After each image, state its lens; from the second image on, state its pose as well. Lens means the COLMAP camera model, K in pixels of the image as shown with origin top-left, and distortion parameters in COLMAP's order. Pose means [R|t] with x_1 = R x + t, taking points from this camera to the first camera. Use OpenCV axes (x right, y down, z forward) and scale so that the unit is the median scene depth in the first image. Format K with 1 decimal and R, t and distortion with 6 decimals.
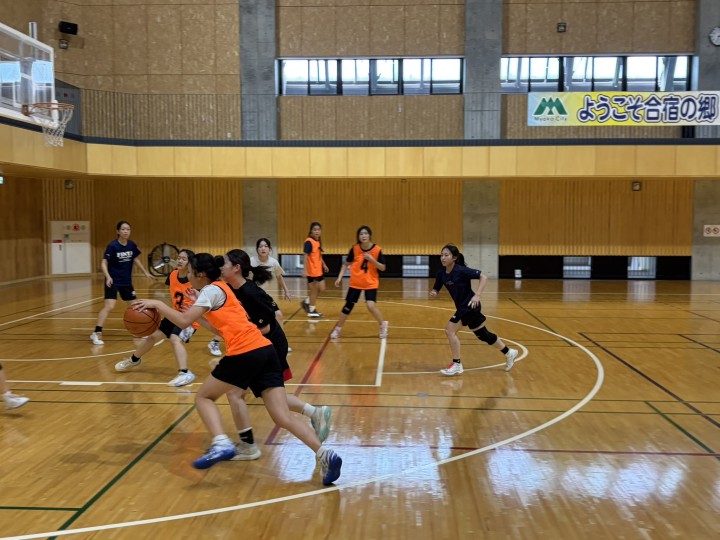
lens RADIAL K [[778.7, 0, 361.5], [0, 778.7, 299.5], [0, 0, 1]] dist [0.033745, -0.000056]
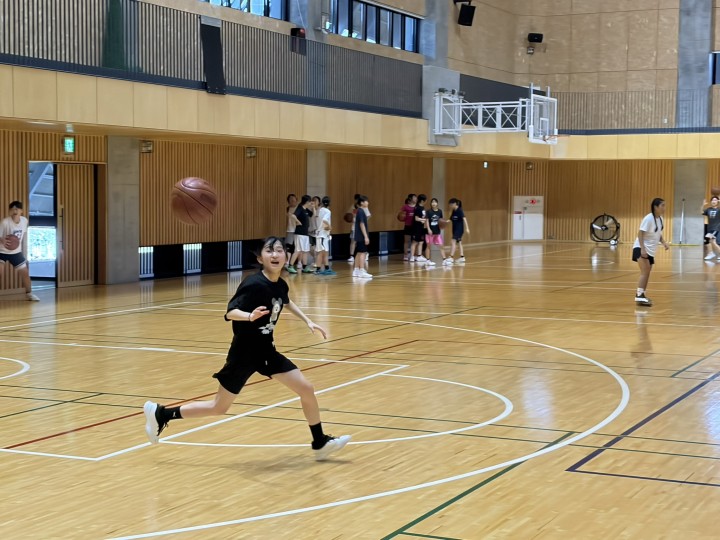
lens RADIAL K [[1339.1, 0, 360.0], [0, 1339.1, 270.0], [0, 0, 1]] dist [0.191540, -0.123009]
pose [[0.915867, 0.021503, -0.400906, 0.494807], [-0.041184, 0.998329, -0.040538, 0.241592], [0.399364, 0.053639, 0.915222, -2.211198]]
